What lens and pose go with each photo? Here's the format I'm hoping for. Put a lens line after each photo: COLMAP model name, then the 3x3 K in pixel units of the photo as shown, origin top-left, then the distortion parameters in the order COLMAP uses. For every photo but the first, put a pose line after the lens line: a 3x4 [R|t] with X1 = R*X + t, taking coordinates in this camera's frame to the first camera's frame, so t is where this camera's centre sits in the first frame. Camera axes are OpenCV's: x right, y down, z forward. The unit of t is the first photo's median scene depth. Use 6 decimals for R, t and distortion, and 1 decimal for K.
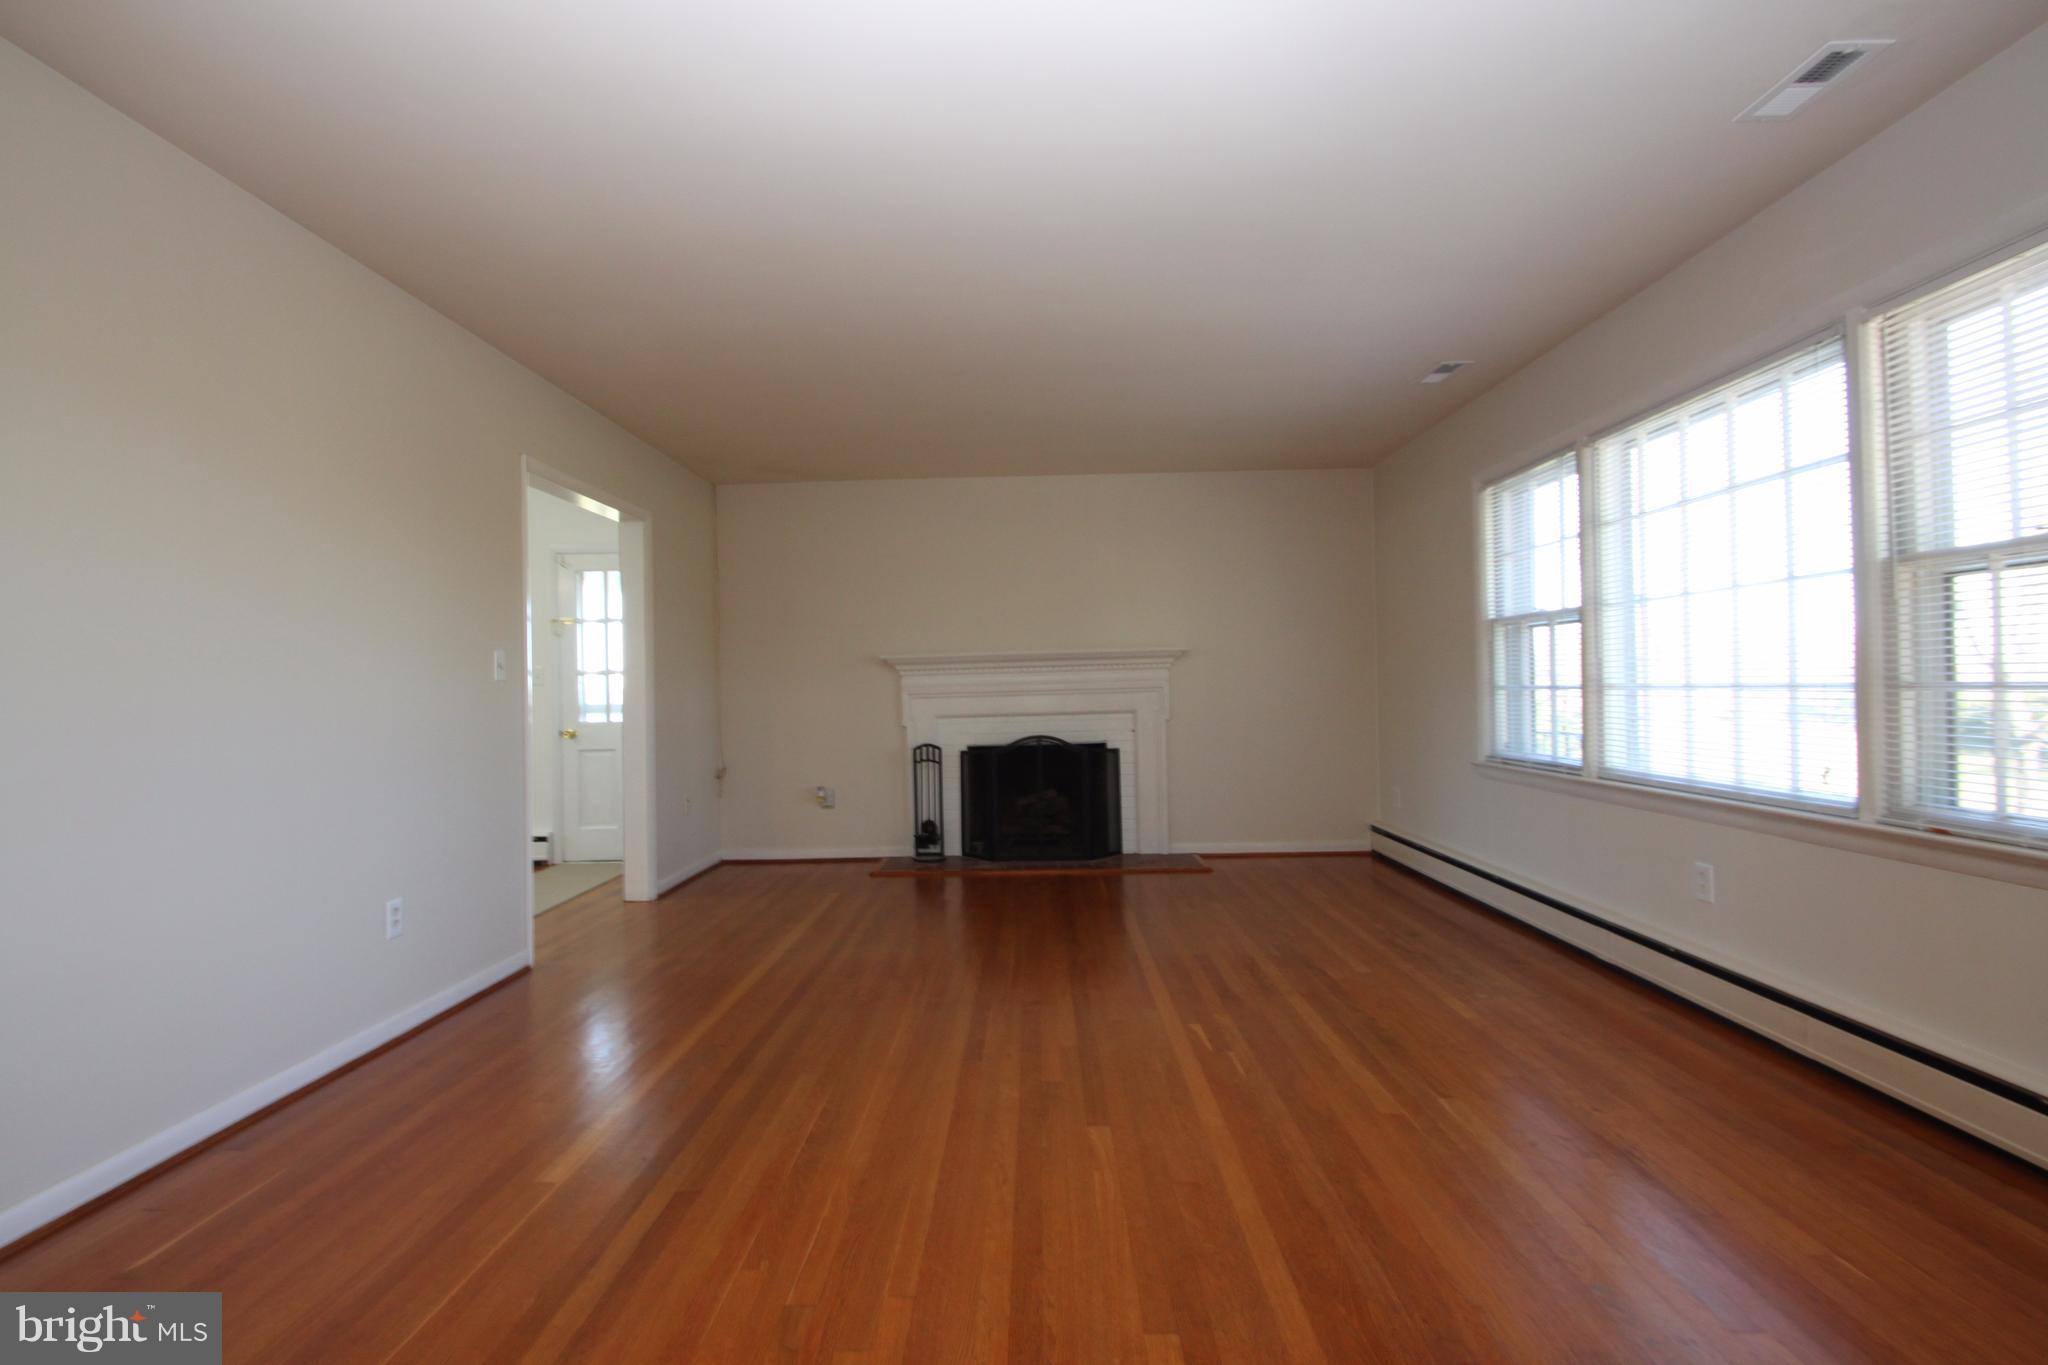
lens RADIAL K [[954.3, 0, 1024.0], [0, 954.3, 682.5], [0, 0, 1]] dist [-0.003268, -0.018040]
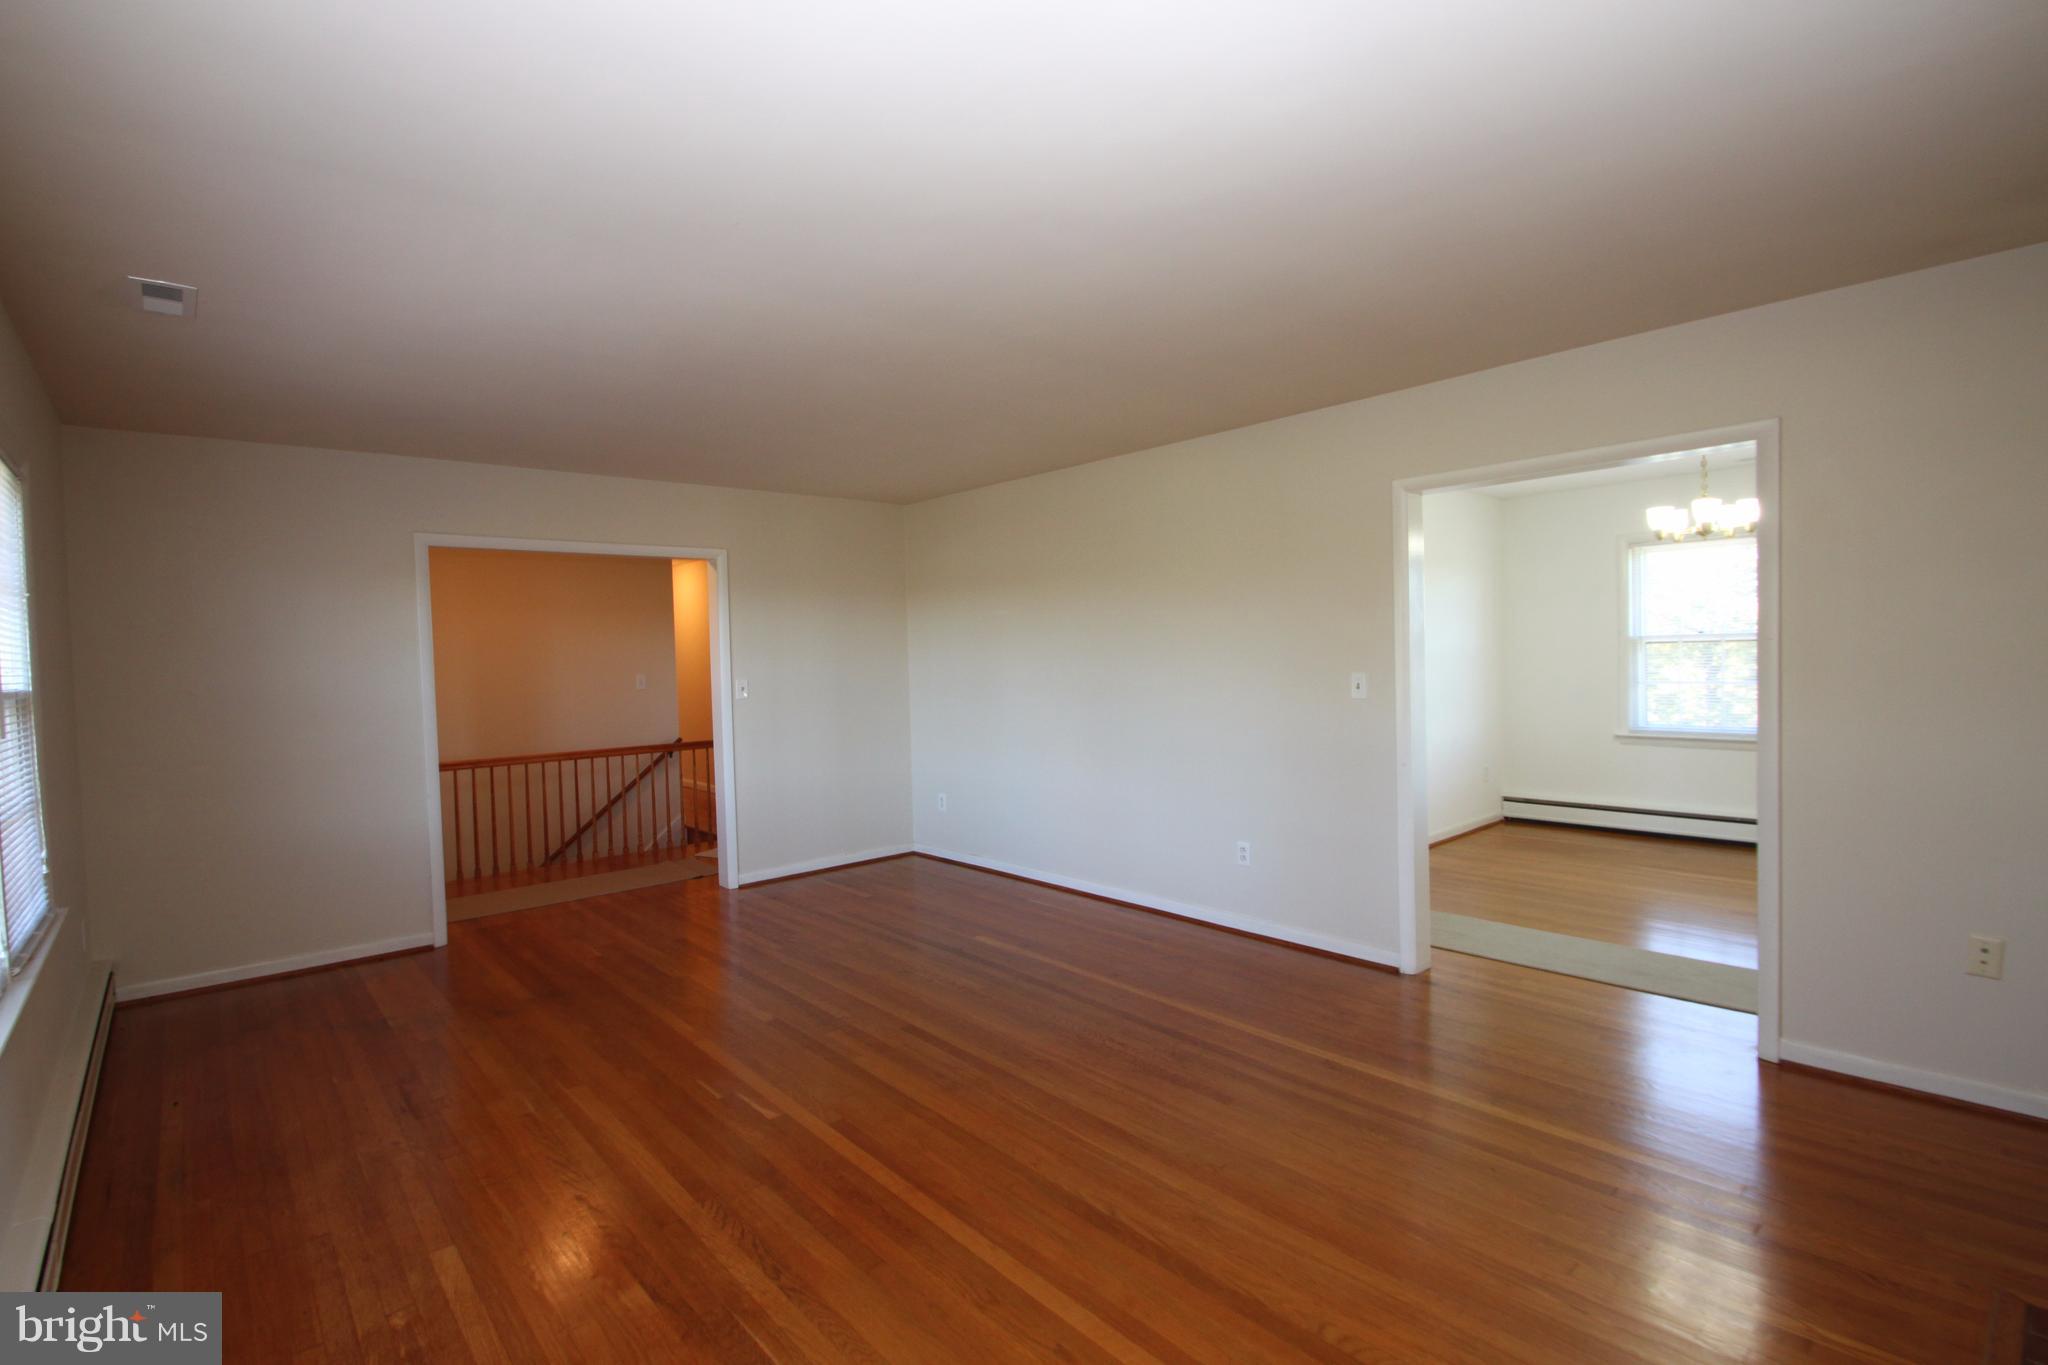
lens RADIAL K [[926.5, 0, 985.9], [0, 926.5, 677.9], [0, 0, 1]] dist [-0.013521, -0.010616]
pose [[-0.754923, 0.057623, -0.653277, 0.600380], [0.048652, 0.998308, 0.031835, -0.101183], [0.654007, -0.007750, -0.756449, 1.852562]]
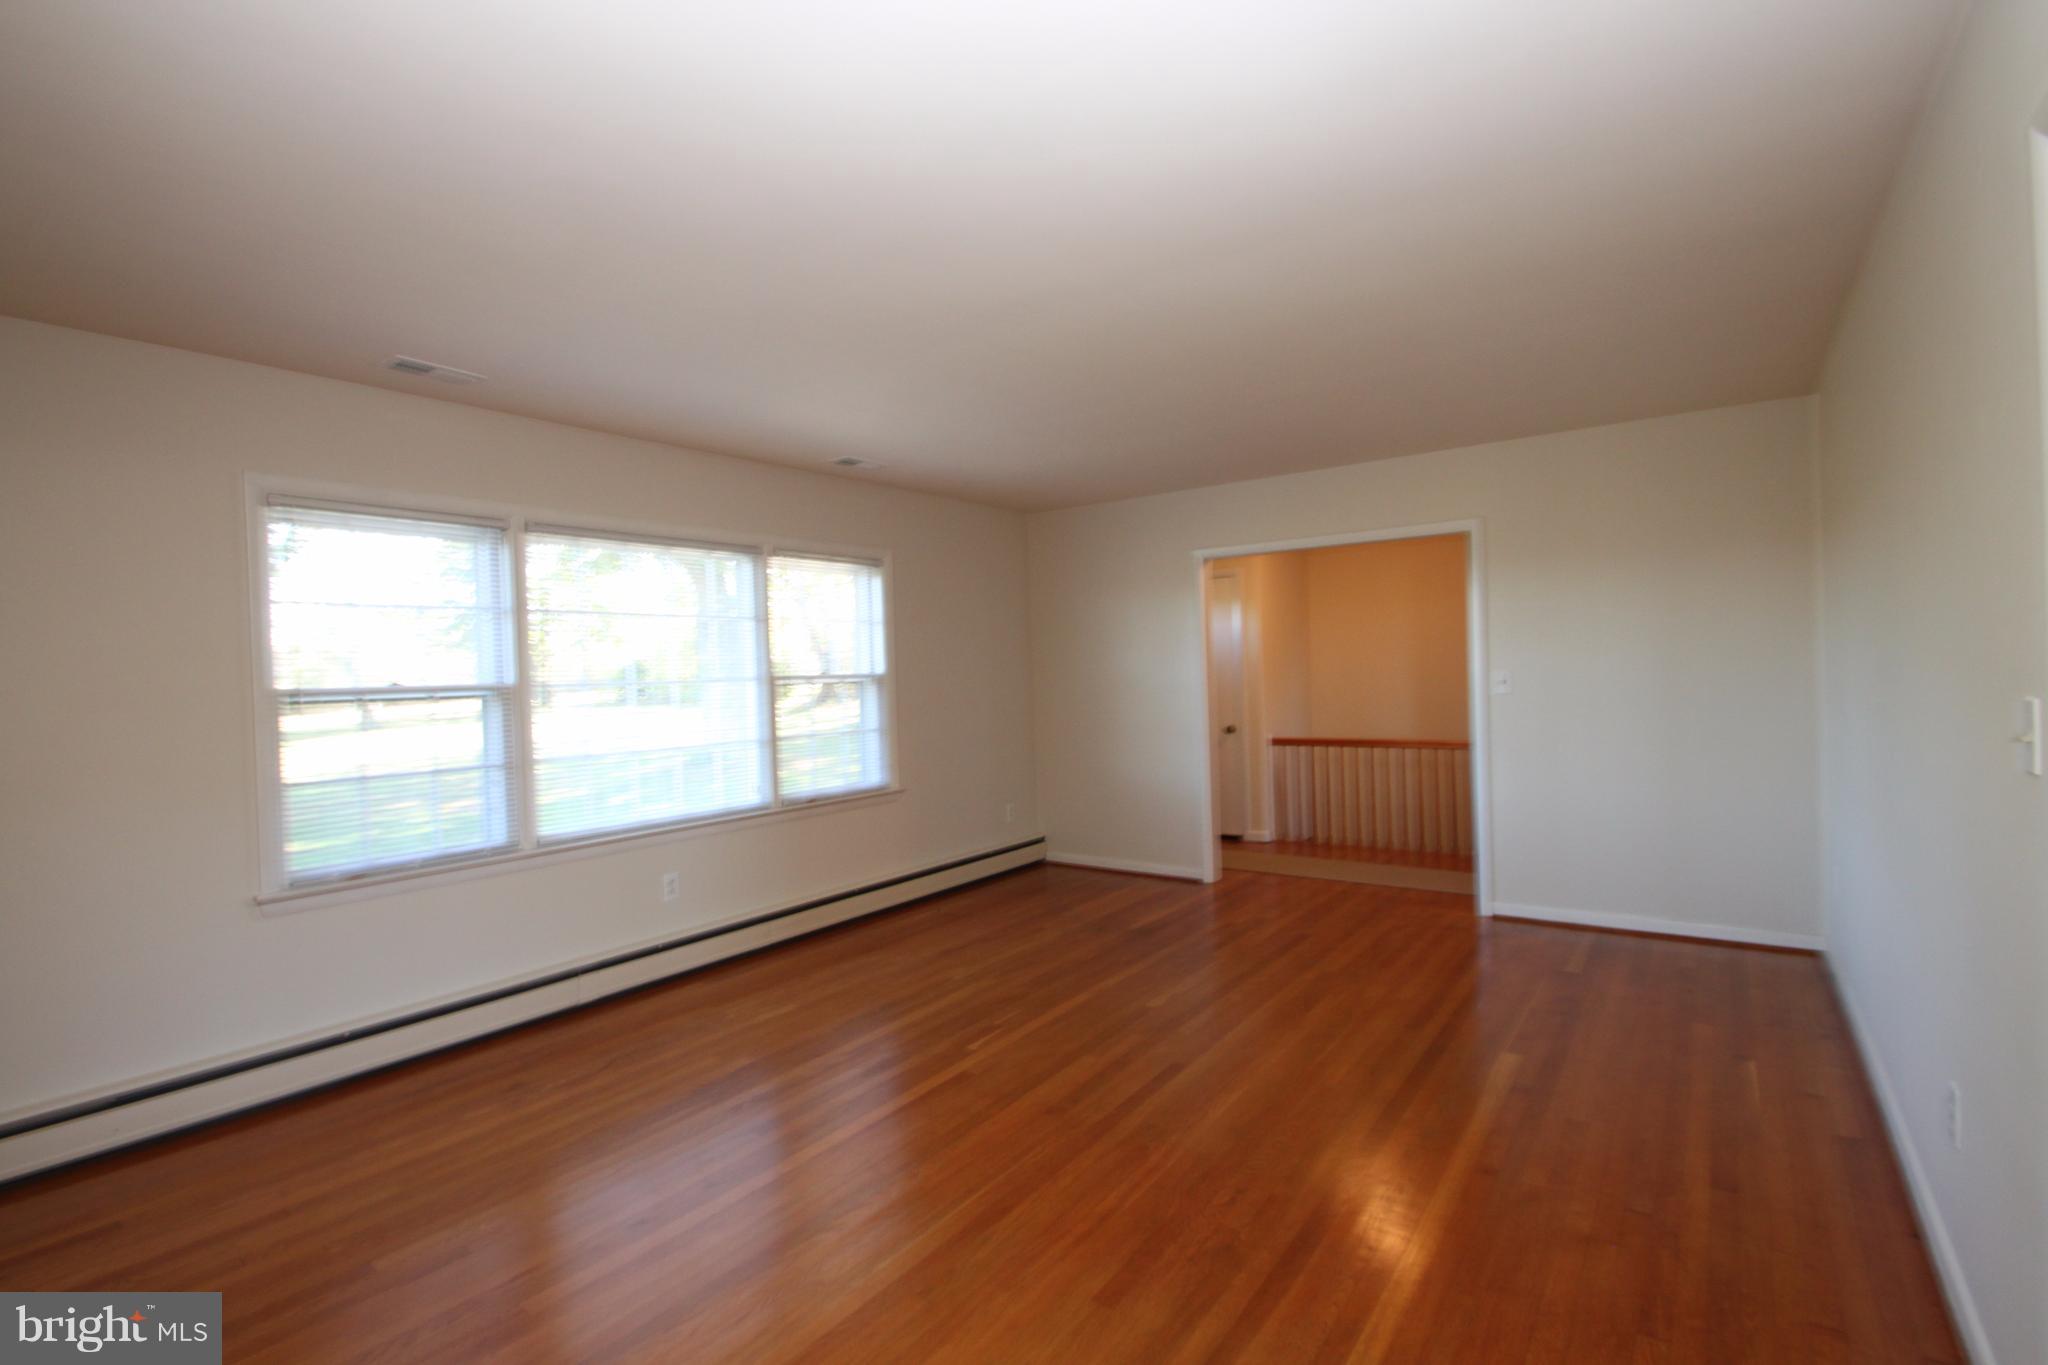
lens RADIAL K [[926.5, 0, 985.9], [0, 926.5, 677.9], [0, 0, 1]] dist [-0.013521, -0.010616]
pose [[-0.796037, 0.042841, 0.603729, -0.520933], [0.044767, 0.998927, -0.011858, -0.068261], [-0.603590, 0.017588, -0.797101, 1.865928]]
